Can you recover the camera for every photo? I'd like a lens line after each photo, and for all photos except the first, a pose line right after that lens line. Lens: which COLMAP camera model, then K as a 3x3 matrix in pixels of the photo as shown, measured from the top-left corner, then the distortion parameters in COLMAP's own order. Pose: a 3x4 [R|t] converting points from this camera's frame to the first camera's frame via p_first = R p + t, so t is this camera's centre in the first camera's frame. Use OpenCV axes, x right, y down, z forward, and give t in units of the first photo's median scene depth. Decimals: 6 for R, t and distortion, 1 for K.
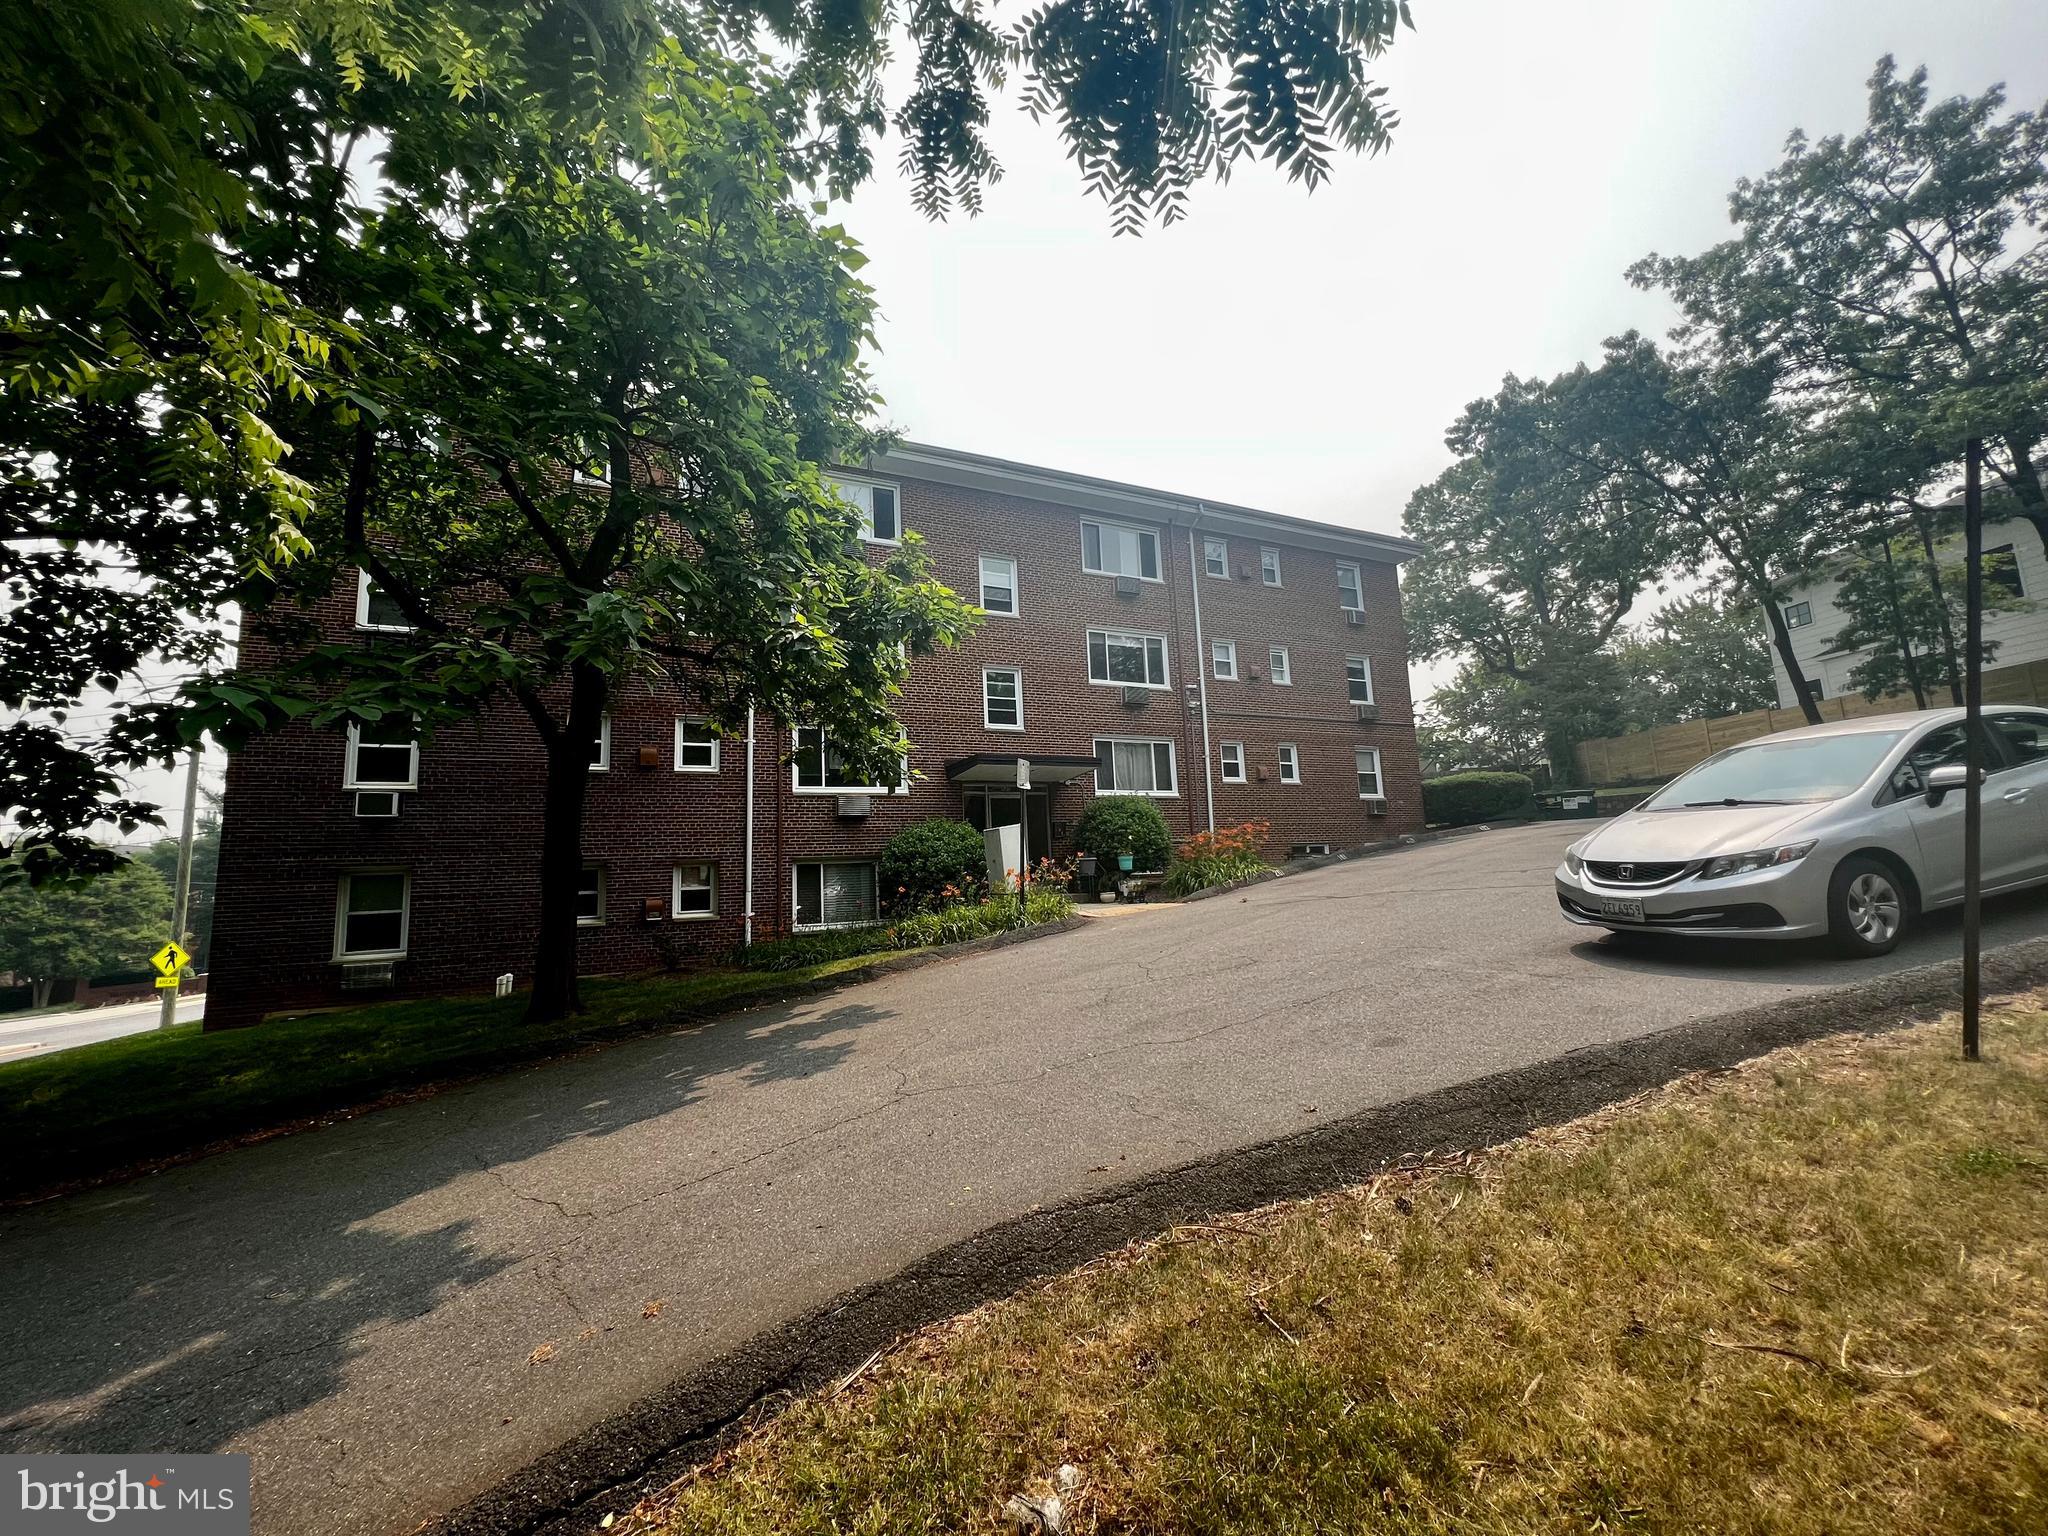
lens RADIAL K [[828.1, 0, 1013.0], [0, 828.1, 755.8], [0, 0, 1]] dist [0.001968, 0.000043]
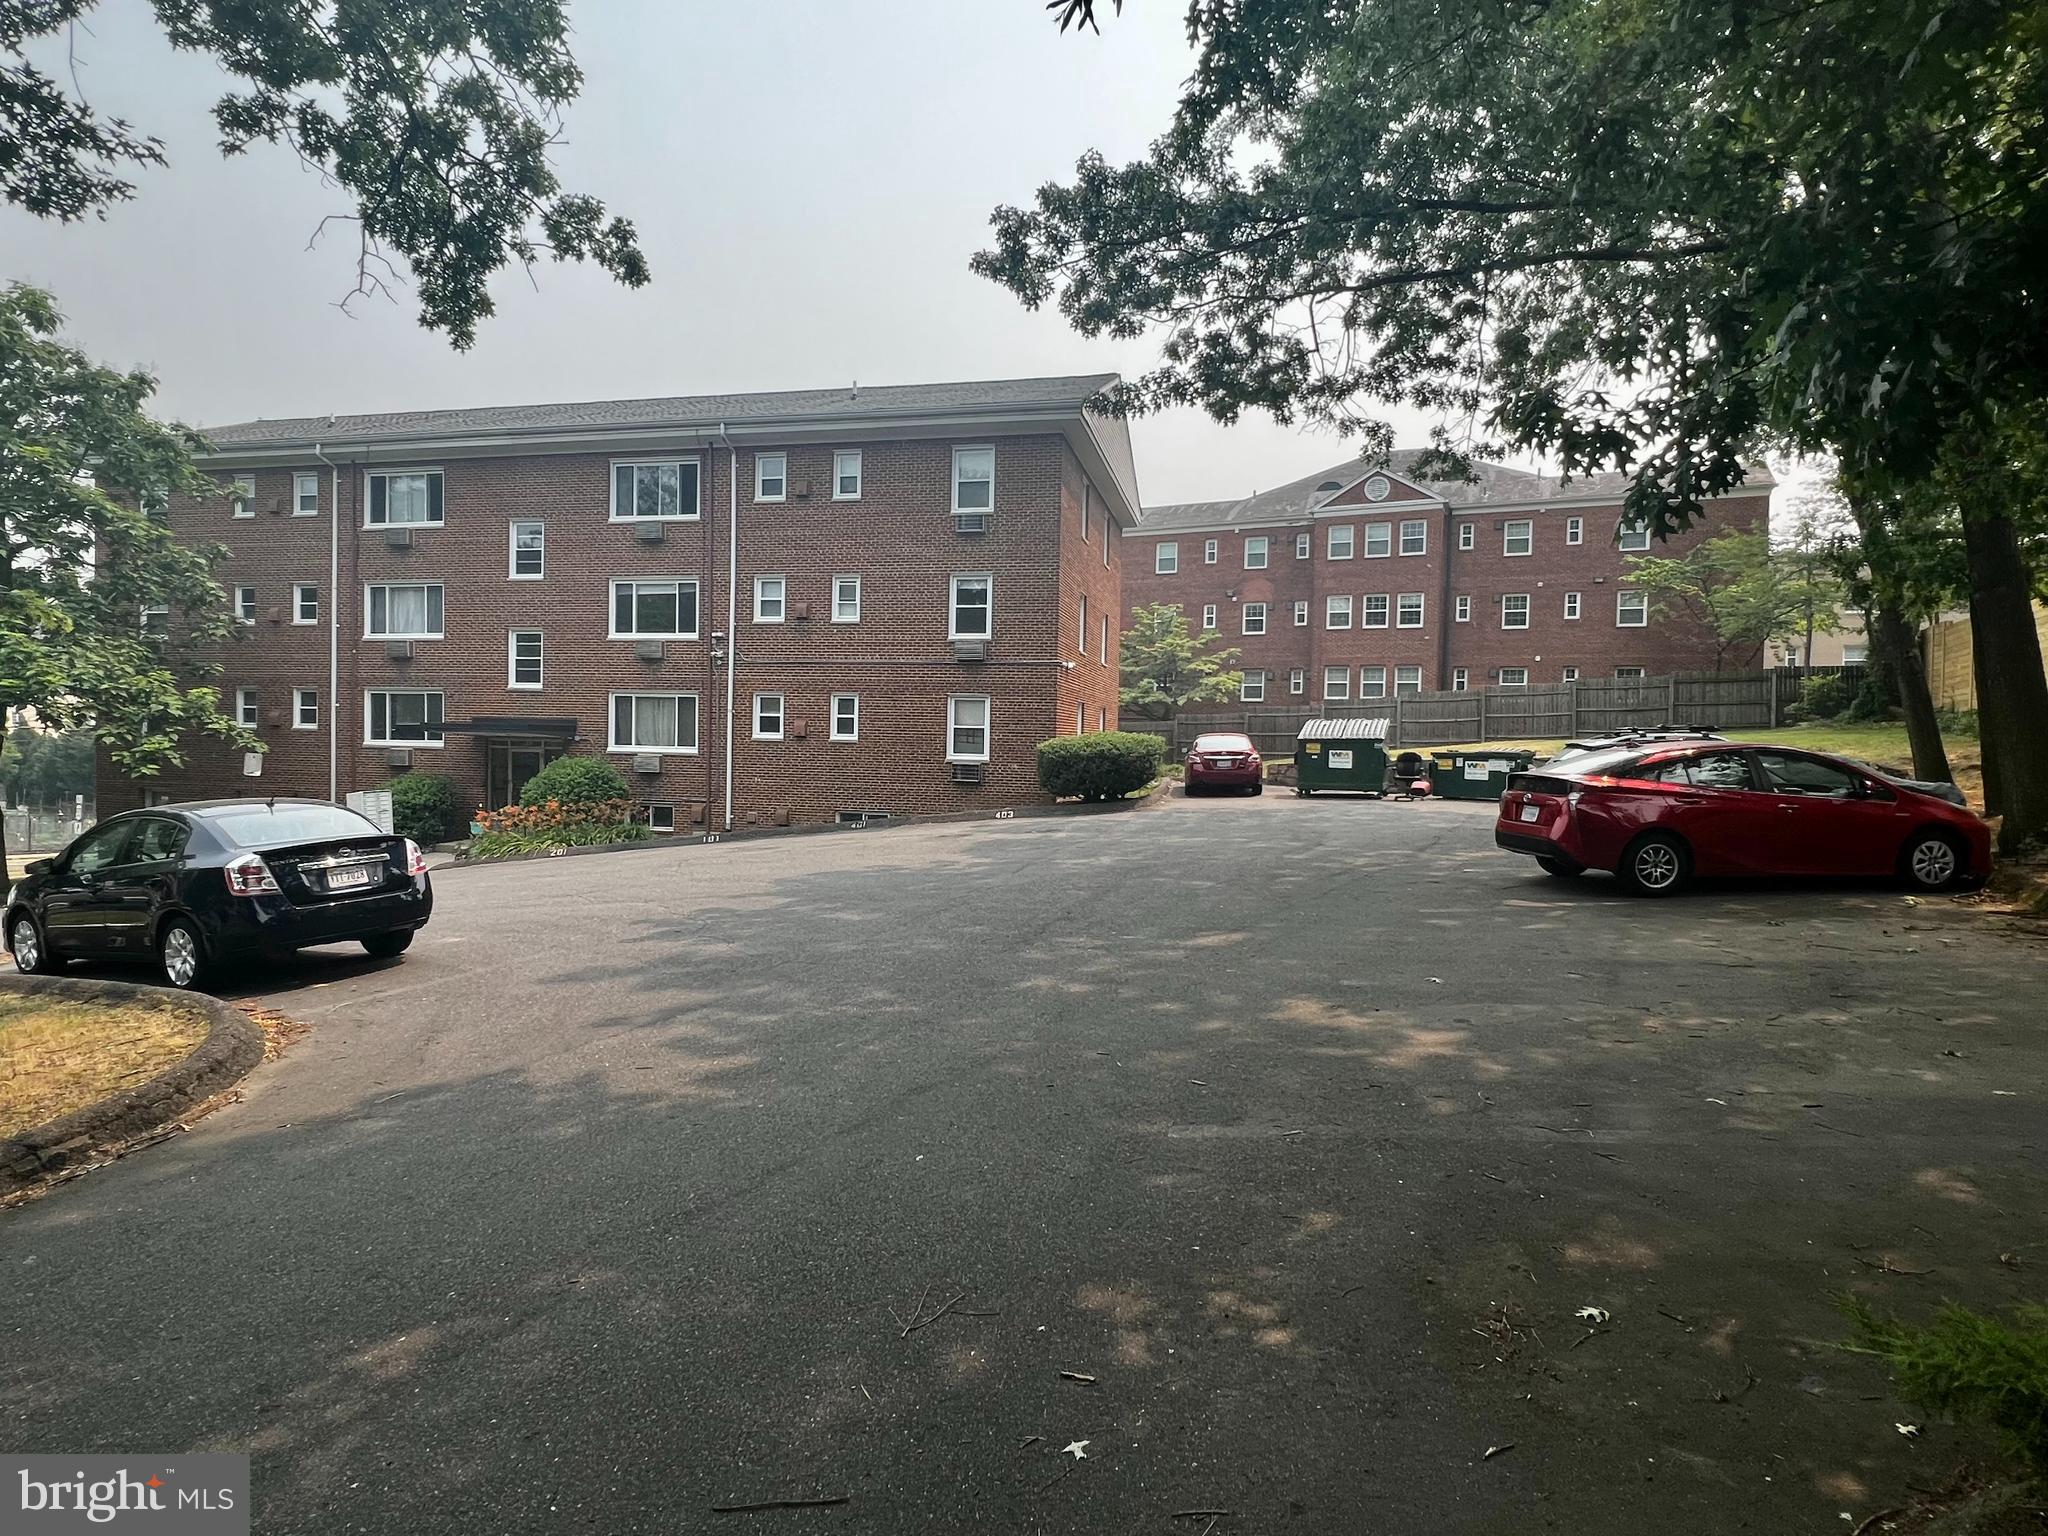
lens RADIAL K [[1080.0, 0, 1027.1], [0, 1080.0, 774.4], [0, 0, 1]] dist [-0.027035, -0.000598]
pose [[0.802207, 0.064696, -0.593530, 1.213381], [0.034801, 0.987354, 0.154661, -0.103062], [0.596031, -0.144725, 0.789811, 0.240463]]
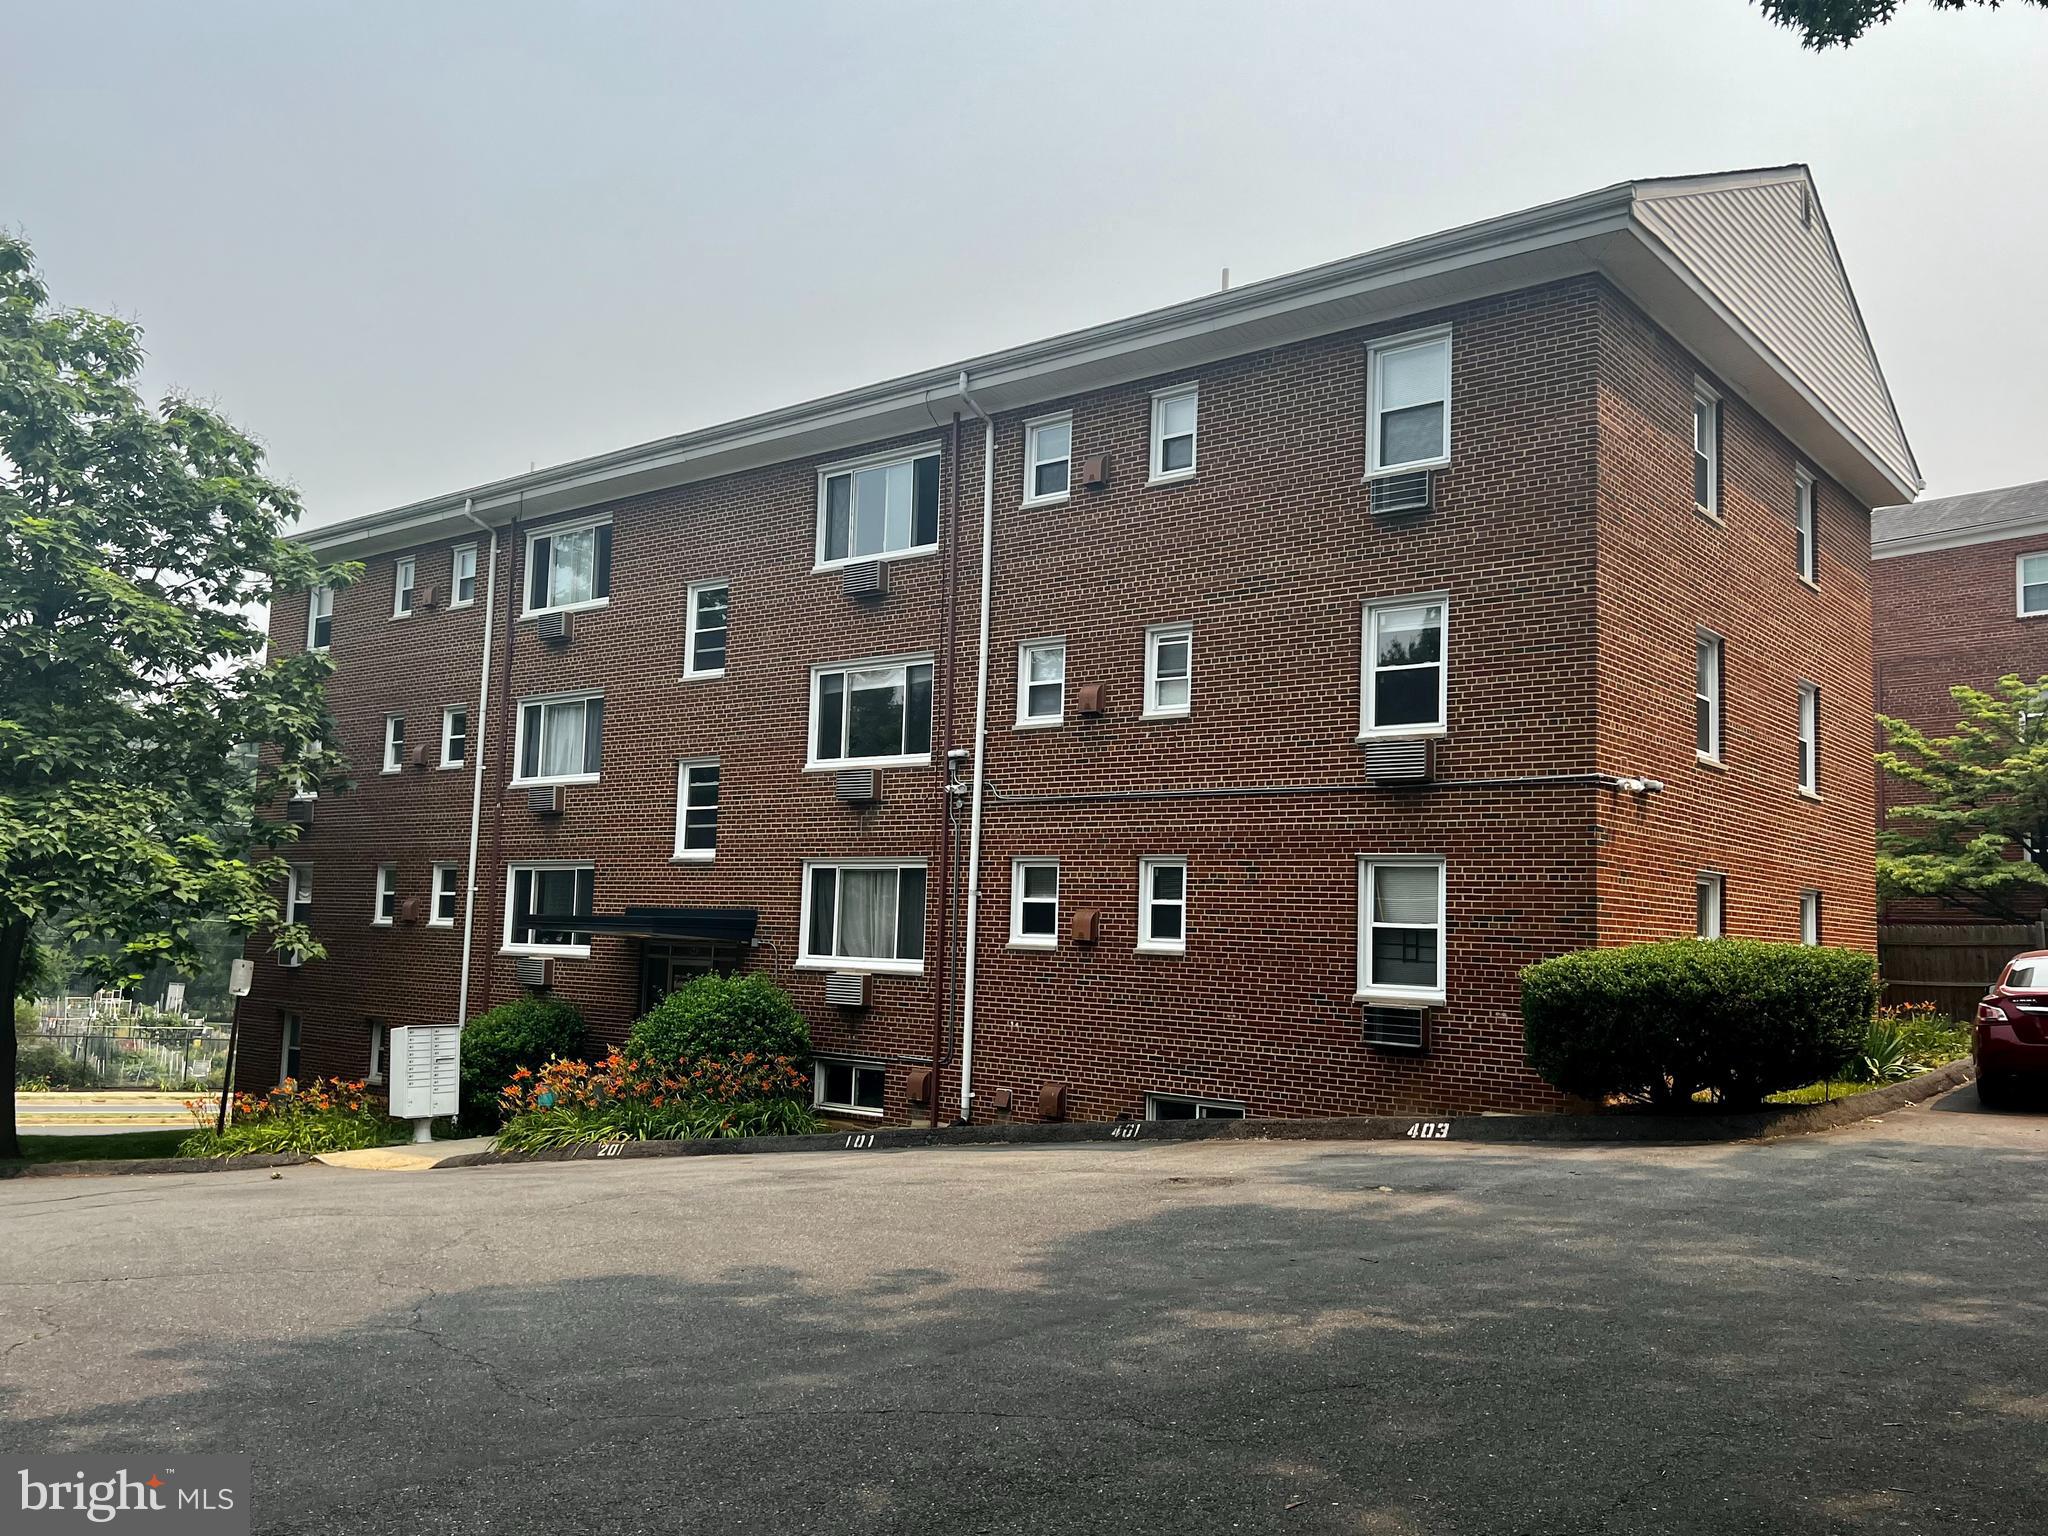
lens RADIAL K [[1634.7, 0, 1019.0], [0, 1634.7, 782.2], [0, 0, 1]] dist [0.036910, -0.013257]
pose [[0.432929, -0.042254, -0.900437, 1.121033], [0.074387, 0.997168, -0.011028, -0.052324], [0.898353, -0.062207, 0.434846, 0.606300]]
